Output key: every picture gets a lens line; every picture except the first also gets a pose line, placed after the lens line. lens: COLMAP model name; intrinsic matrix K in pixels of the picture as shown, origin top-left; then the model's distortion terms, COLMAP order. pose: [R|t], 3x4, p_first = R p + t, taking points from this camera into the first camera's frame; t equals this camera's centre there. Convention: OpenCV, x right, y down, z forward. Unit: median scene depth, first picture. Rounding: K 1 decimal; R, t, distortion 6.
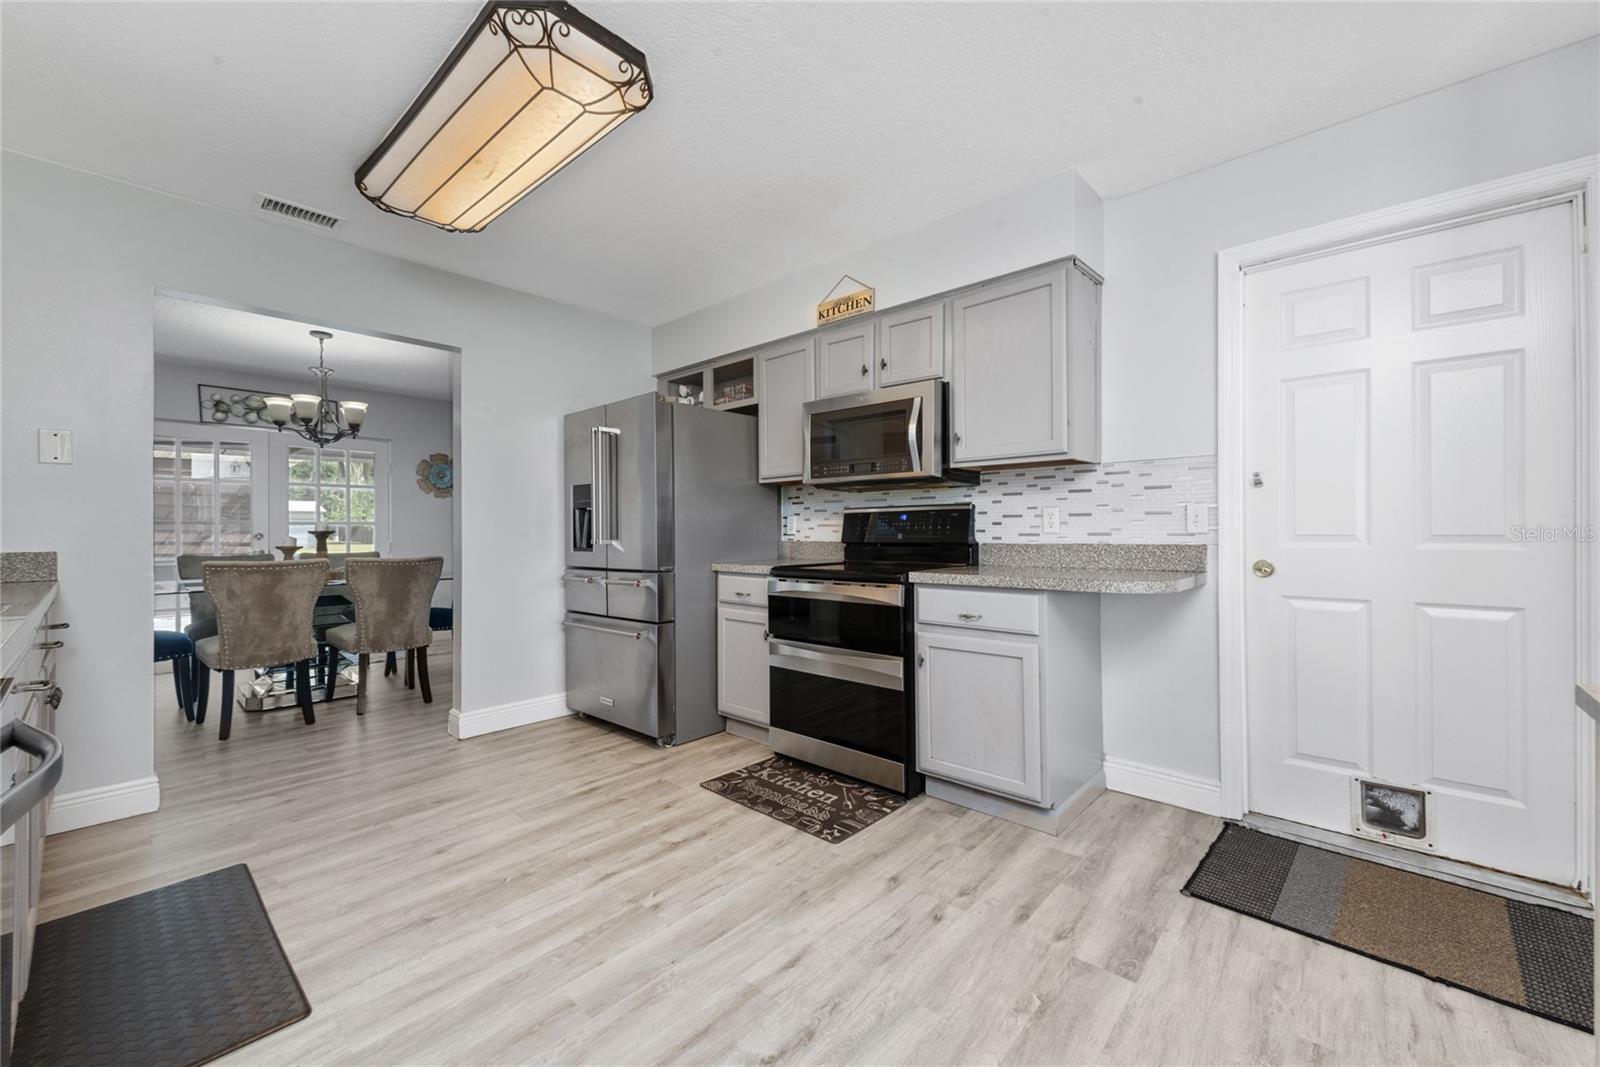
lens RADIAL K [[627.0, 0, 829.3], [0, 627.0, 528.9], [0, 0, 1]] dist [0.012497, -0.001482]
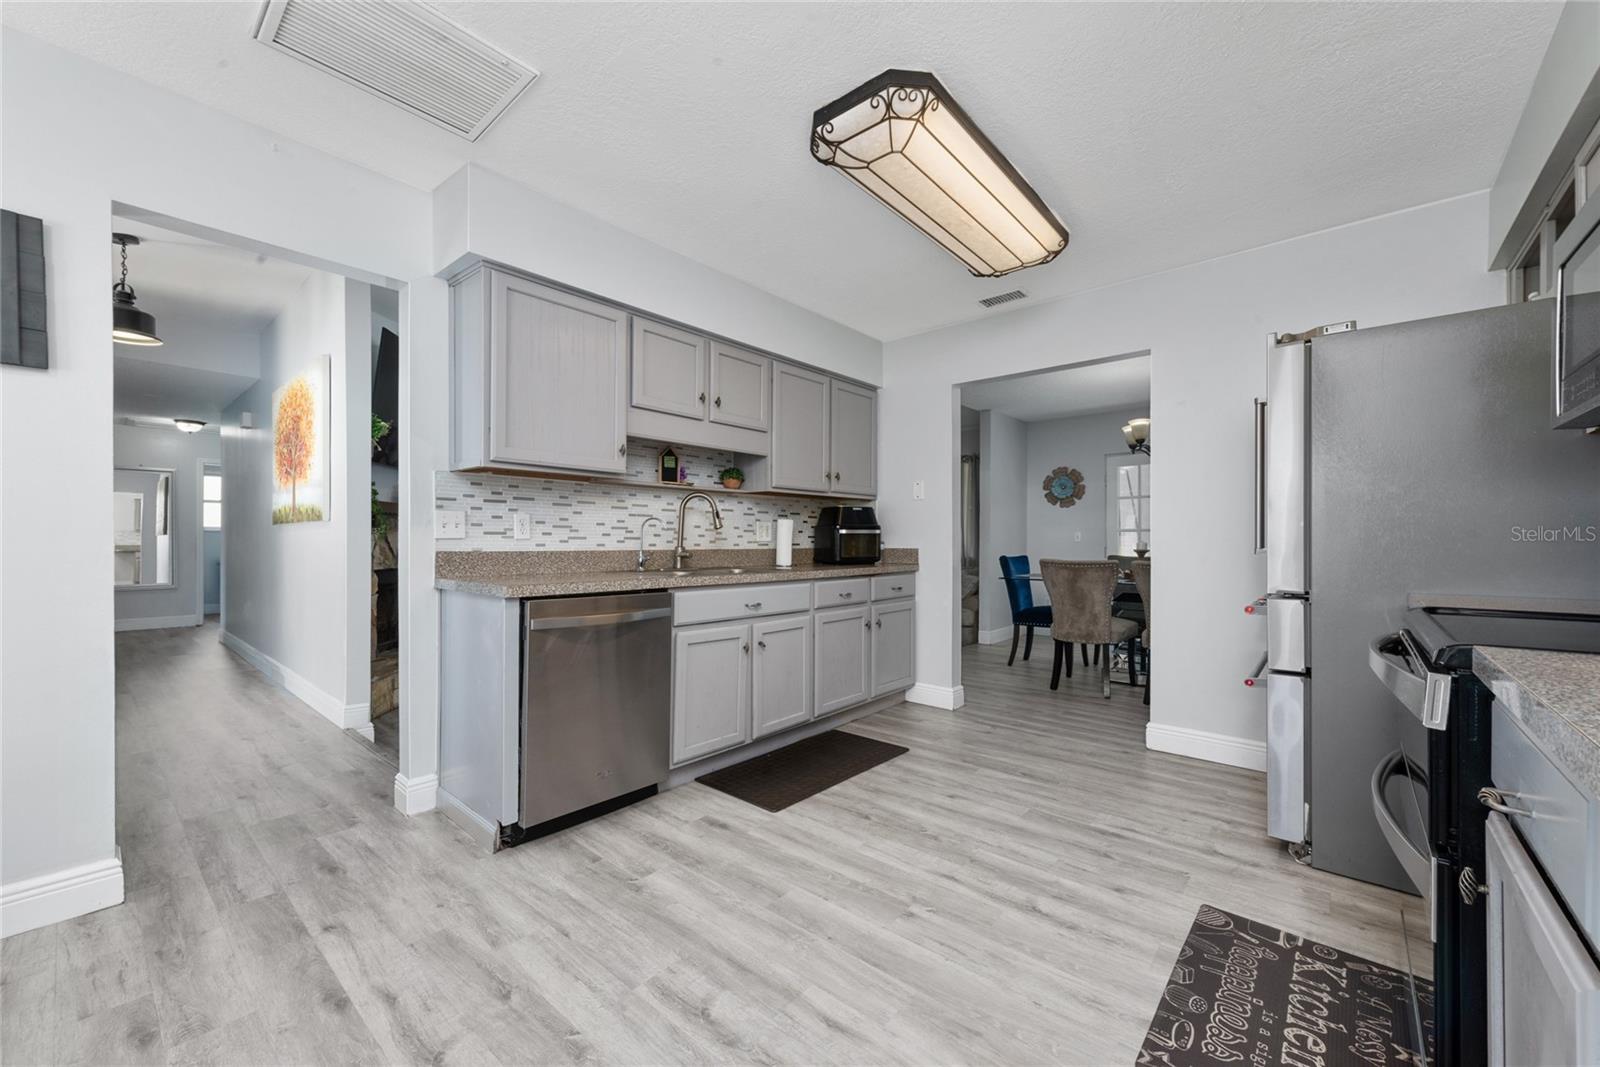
lens RADIAL K [[627.0, 0, 799.8], [0, 627.0, 540.2], [0, 0, 1]] dist [0.012497, -0.001482]
pose [[-0.004135, 0.004223, -0.999983, 0.528687], [0.005235, 0.999977, 0.004201, 0.003436], [0.999978, -0.005217, -0.004157, 0.616230]]
